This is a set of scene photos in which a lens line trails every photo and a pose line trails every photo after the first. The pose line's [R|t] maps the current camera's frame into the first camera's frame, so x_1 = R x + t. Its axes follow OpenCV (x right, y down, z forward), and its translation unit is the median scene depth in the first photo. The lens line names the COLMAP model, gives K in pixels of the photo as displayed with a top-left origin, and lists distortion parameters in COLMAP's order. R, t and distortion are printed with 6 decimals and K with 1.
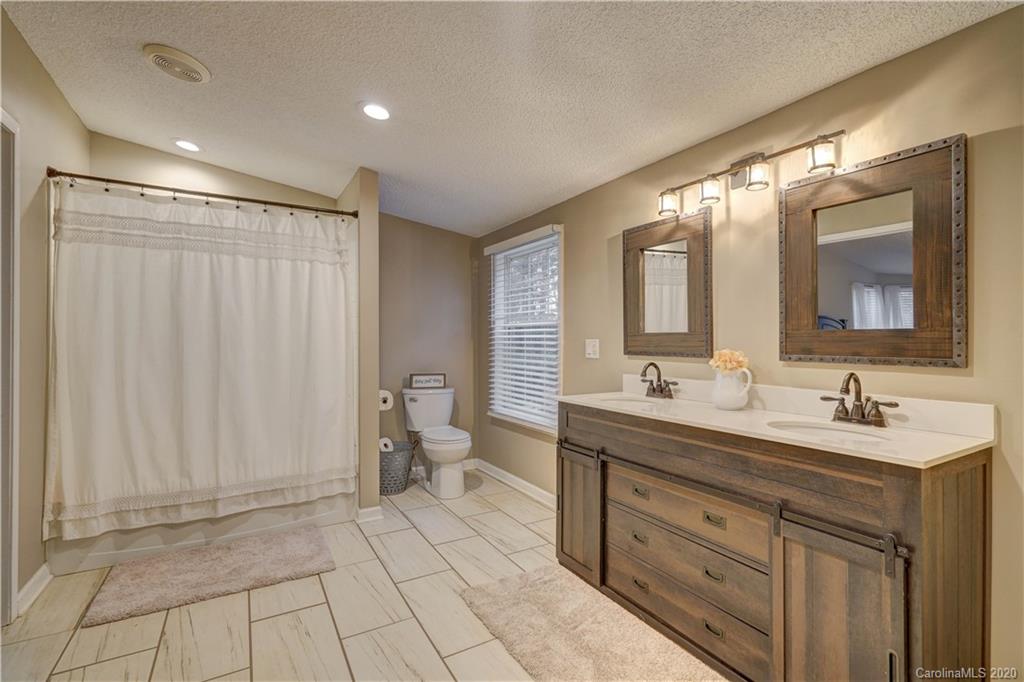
lens RADIAL K [[471.7, 0, 507.8], [0, 471.7, 341.6], [0, 0, 1]] dist [-0.005311, 0.001575]
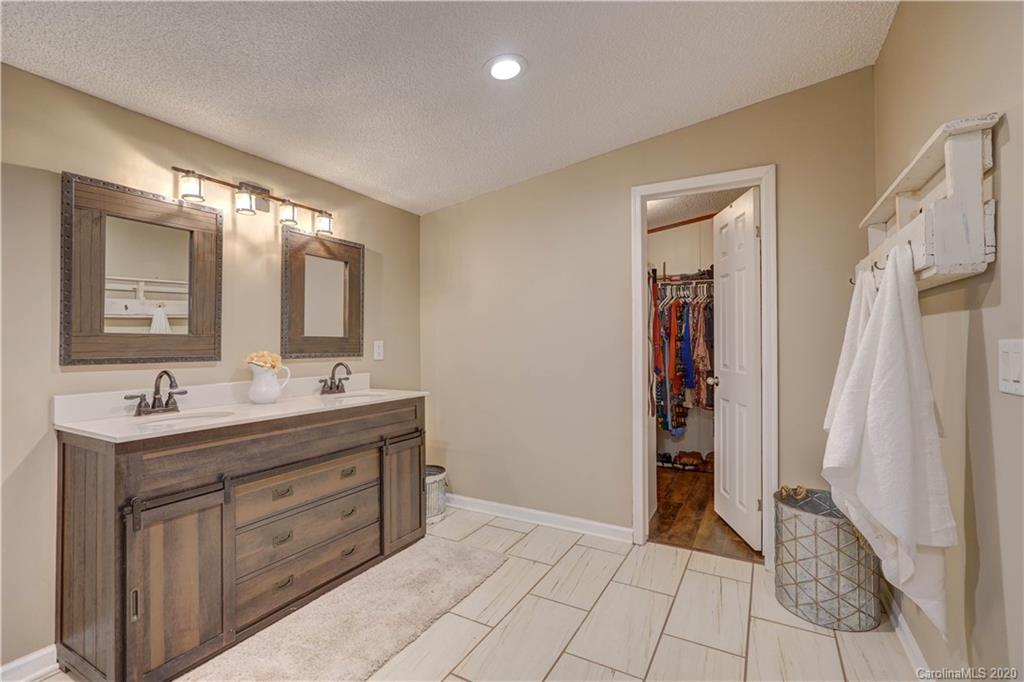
lens RADIAL K [[471.7, 0, 506.5], [0, 471.7, 338.6], [0, 0, 1]] dist [-0.005311, 0.001575]
pose [[-0.521691, 0.005271, 0.853118, -0.867316], [-0.002187, 0.999969, -0.007516, -0.006900], [-0.853131, -0.005787, -0.521664, 1.159435]]
